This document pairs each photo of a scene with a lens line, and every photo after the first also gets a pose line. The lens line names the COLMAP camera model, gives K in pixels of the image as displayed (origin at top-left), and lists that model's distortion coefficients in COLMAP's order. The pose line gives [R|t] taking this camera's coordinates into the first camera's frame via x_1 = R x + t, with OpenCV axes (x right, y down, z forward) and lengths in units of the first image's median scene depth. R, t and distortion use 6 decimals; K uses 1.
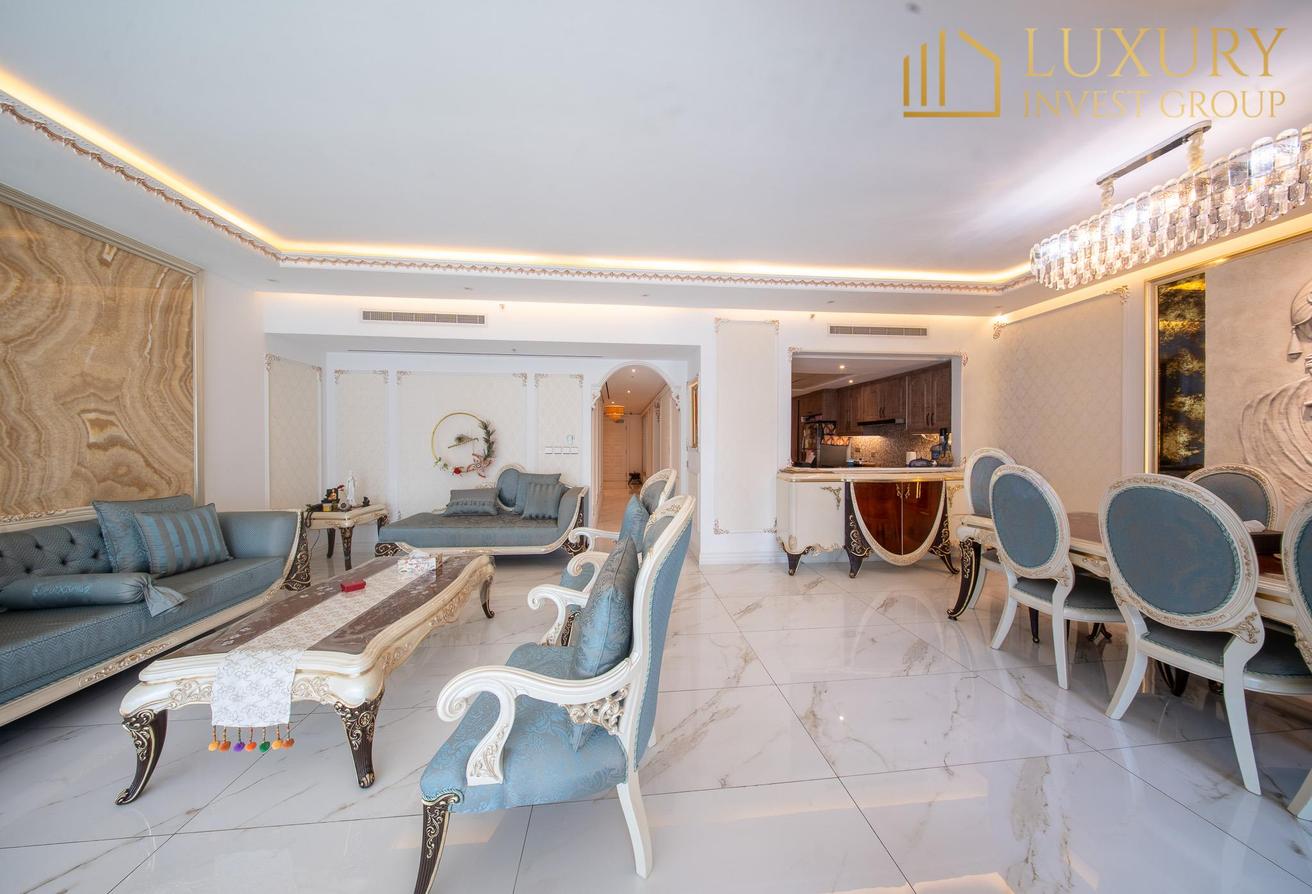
lens RADIAL K [[383.3, 0, 654.5], [0, 383.3, 447.7], [0, 0, 1]] dist [-0.000241, -0.001219]
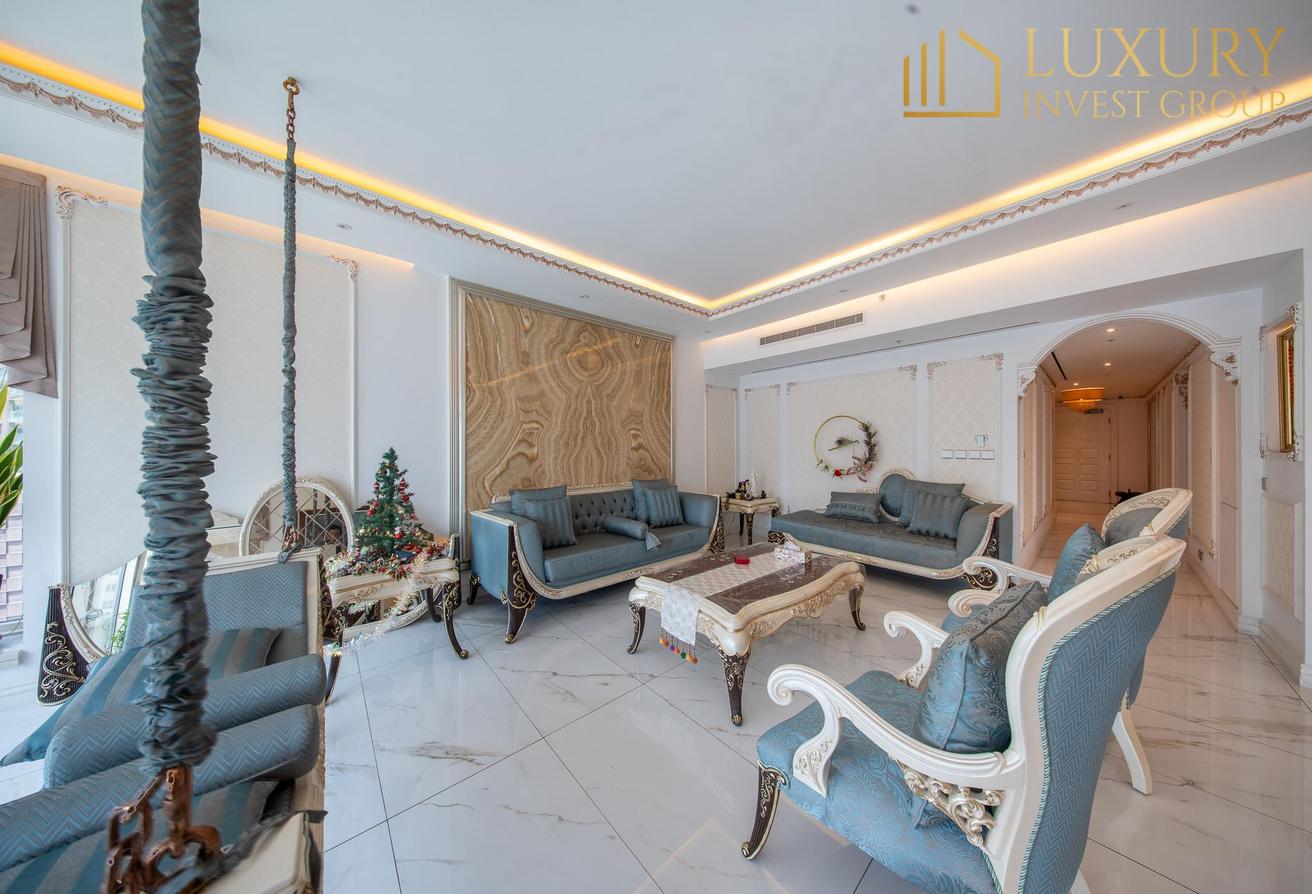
lens RADIAL K [[383.3, 0, 653.6], [0, 383.3, 446.9], [0, 0, 1]] dist [-0.000241, -0.001219]
pose [[0.573996, -0.003455, -0.818851, 0.051202], [-0.003867, 0.999969, -0.006930, -0.000593], [0.818849, 0.007144, 0.573964, 0.028914]]
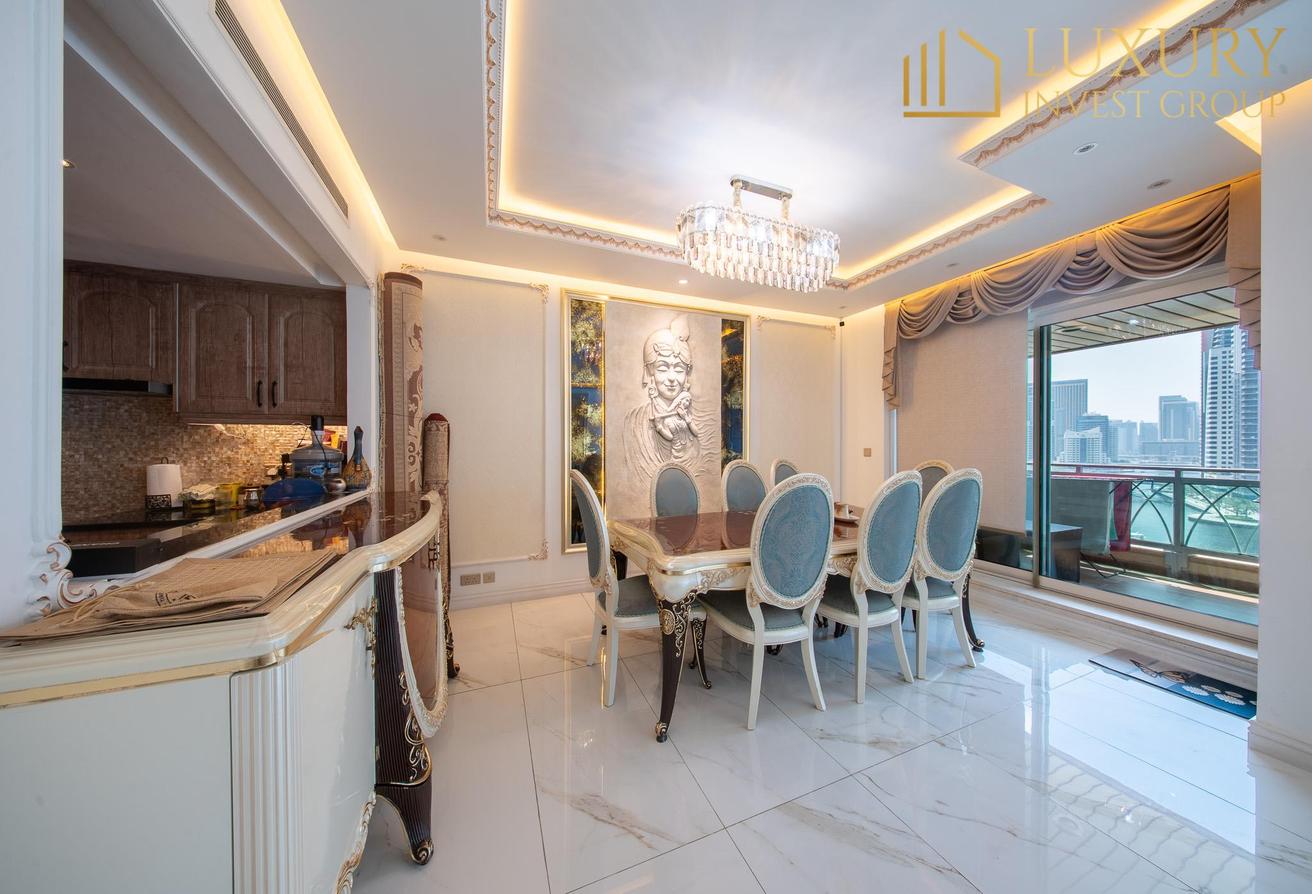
lens RADIAL K [[402.5, 0, 650.9], [0, 402.5, 447.2], [0, 0, 1]] dist [-0.002276, 0.000239]
pose [[-0.278627, -0.005945, 0.960381, 0.165269], [0.008426, 0.999927, 0.008635, -0.013593], [-0.960363, 0.010498, -0.278556, 1.076299]]
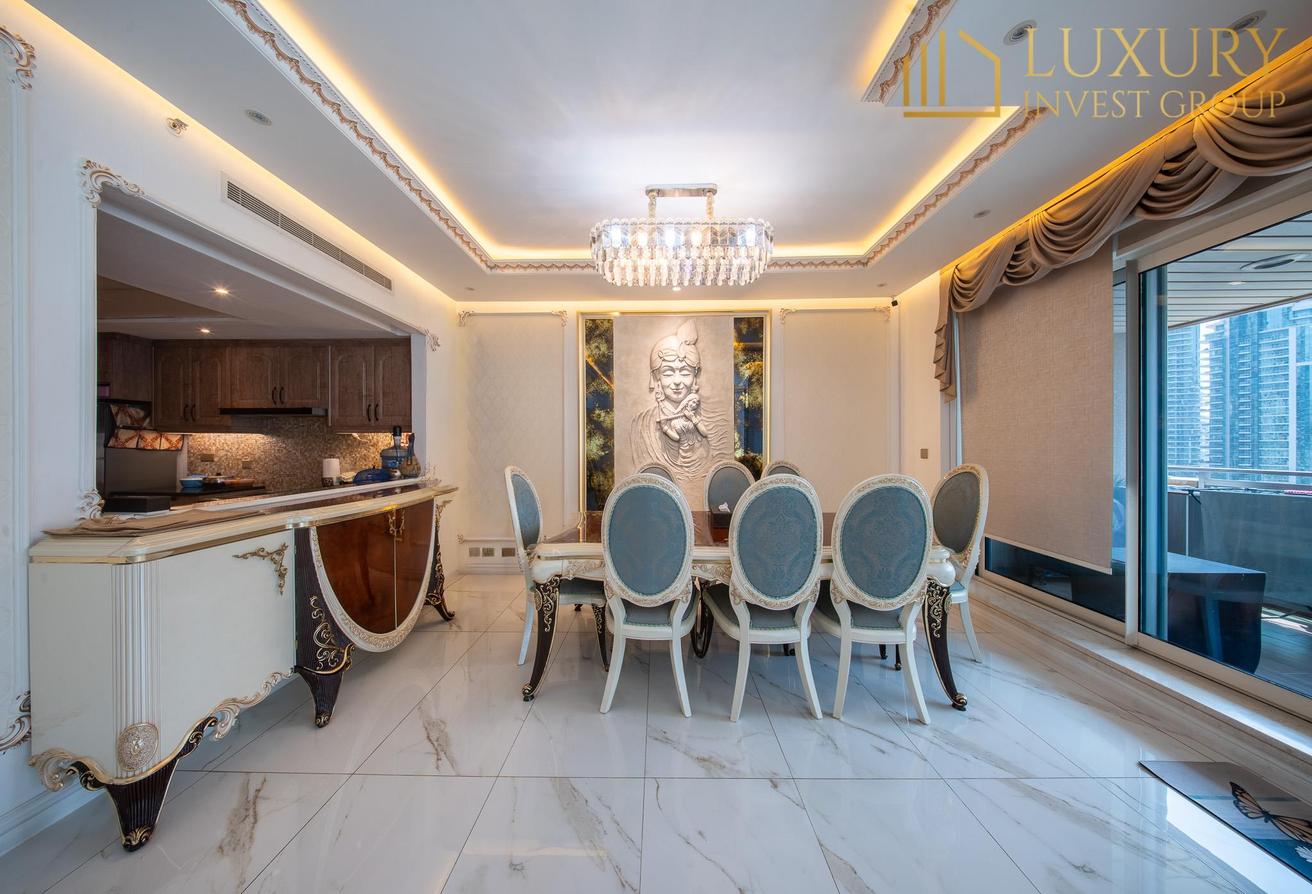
lens RADIAL K [[383.3, 0, 651.3], [0, 383.3, 446.9], [0, 0, 1]] dist [-0.000241, -0.001219]
pose [[0.117640, -0.003830, 0.993049, 0.104711], [0.012006, 0.999925, 0.002434, -0.008955], [-0.992984, 0.011637, 0.117677, 0.628696]]
